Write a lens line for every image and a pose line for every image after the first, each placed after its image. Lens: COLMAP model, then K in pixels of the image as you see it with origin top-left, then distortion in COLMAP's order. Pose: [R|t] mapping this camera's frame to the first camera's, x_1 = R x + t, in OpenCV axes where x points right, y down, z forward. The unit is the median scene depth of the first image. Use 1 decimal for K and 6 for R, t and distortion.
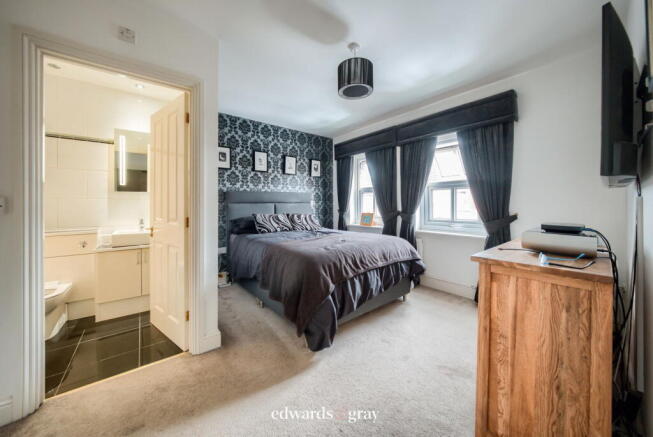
lens RADIAL K [[237.3, 0, 341.4], [0, 237.3, 205.7], [0, 0, 1]] dist [-0.000777, -0.000020]
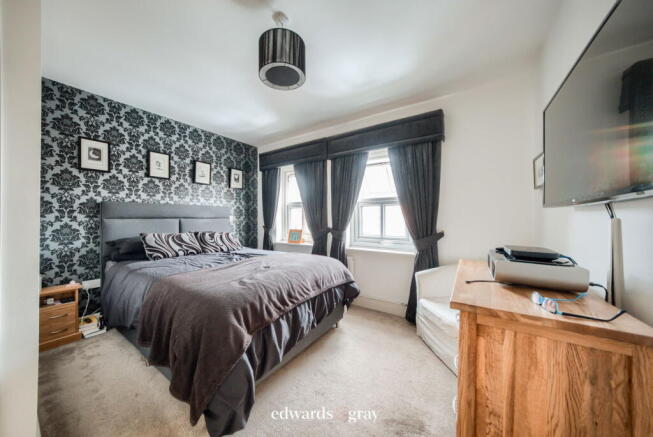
lens RADIAL K [[218.5, 0, 331.9], [0, 218.5, 219.5], [0, 0, 1]] dist [-0.001143, -0.000052]
pose [[0.961230, 0.004419, 0.275712, 0.011264], [-0.003873, 0.999989, -0.002525, -0.008833], [-0.275720, 0.001359, 0.961237, 0.167648]]
